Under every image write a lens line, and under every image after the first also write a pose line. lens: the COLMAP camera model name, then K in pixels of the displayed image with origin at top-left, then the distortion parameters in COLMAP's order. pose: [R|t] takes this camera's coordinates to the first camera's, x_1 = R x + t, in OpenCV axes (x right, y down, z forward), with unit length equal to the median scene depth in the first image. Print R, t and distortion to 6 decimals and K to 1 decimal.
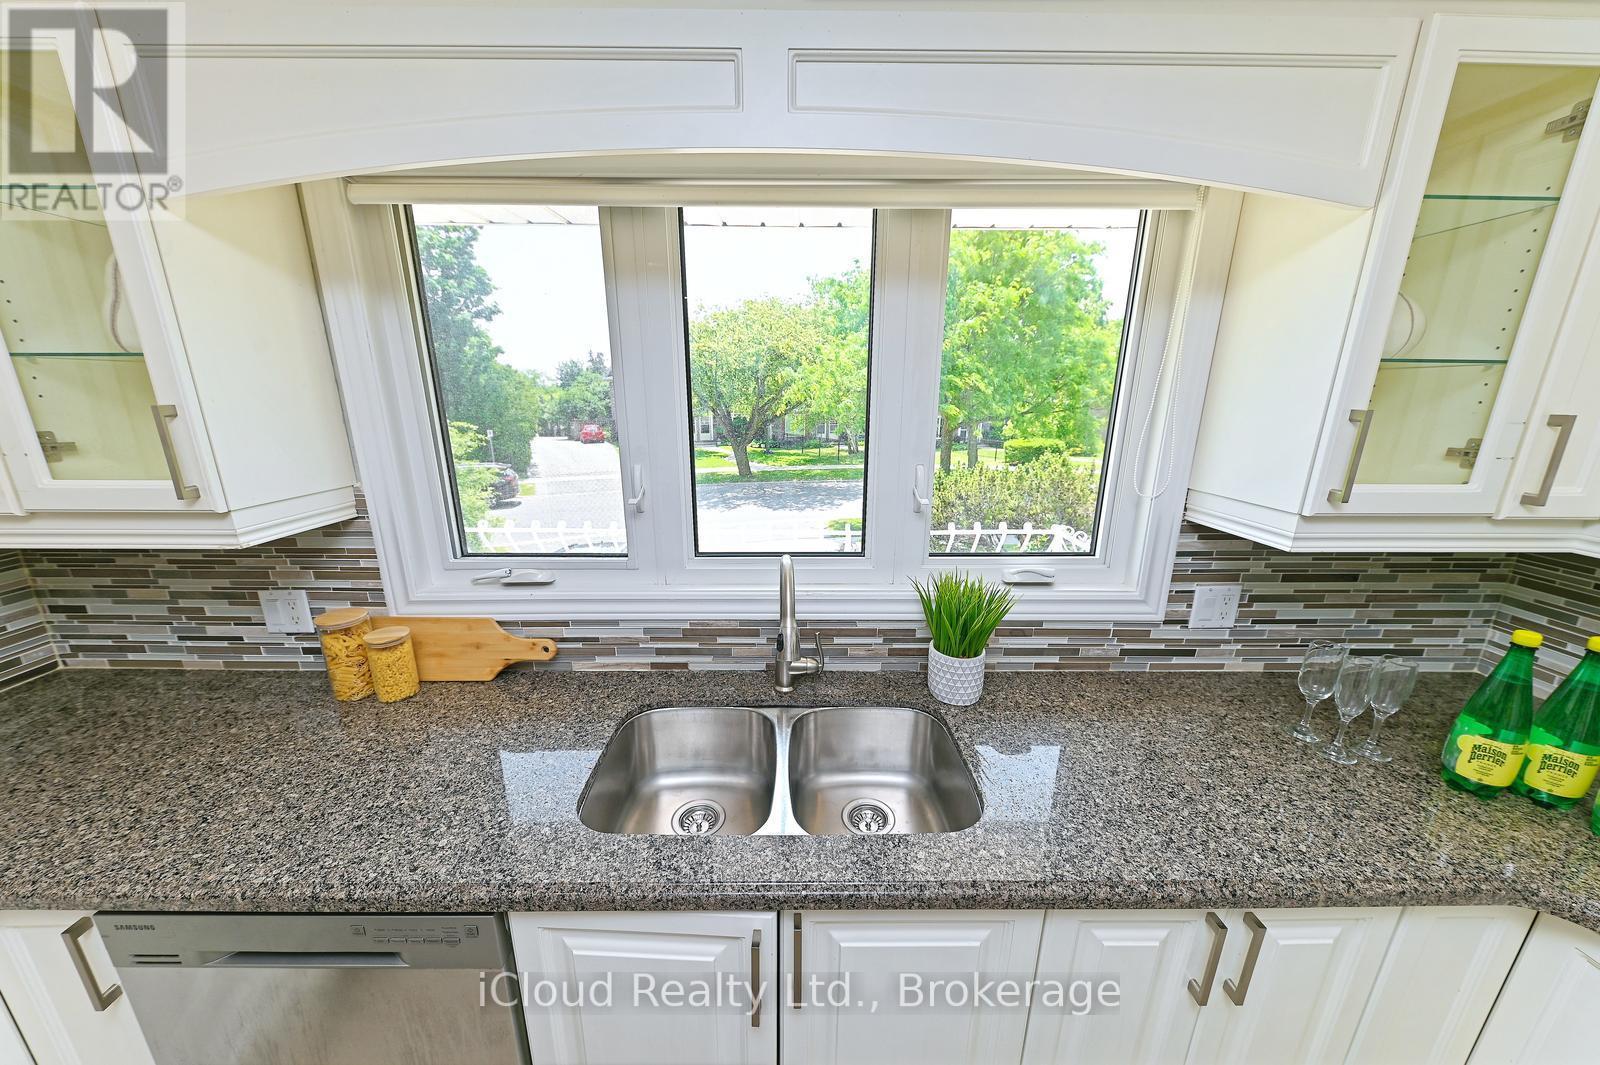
lens RADIAL K [[558.5, 0, 789.5], [0, 558.5, 559.8], [0, 0, 1]] dist [0.000934, -0.000067]
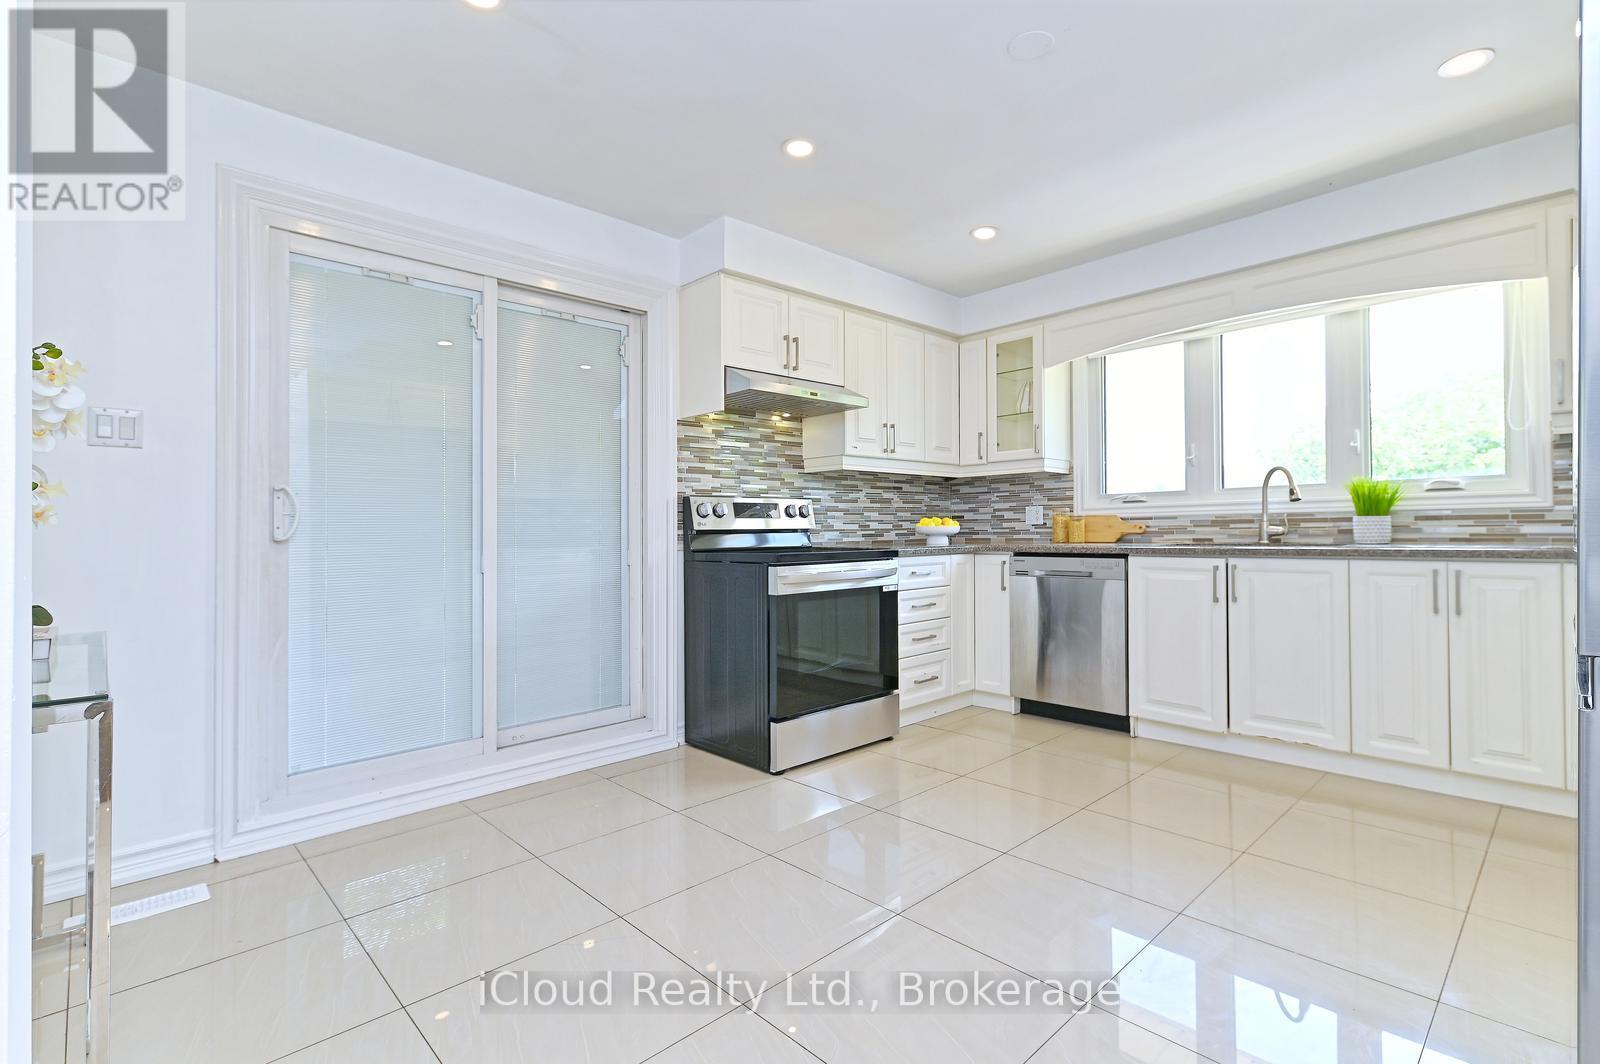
lens RADIAL K [[727.8, 0, 784.5], [0, 727.8, 530.8], [0, 0, 1]] dist [0.002154, 0.000191]
pose [[0.669001, -0.012763, -0.743152, 0.756517], [-0.193601, 0.962346, -0.190811, 0.989816], [0.717605, 0.271528, 0.641340, -1.846236]]
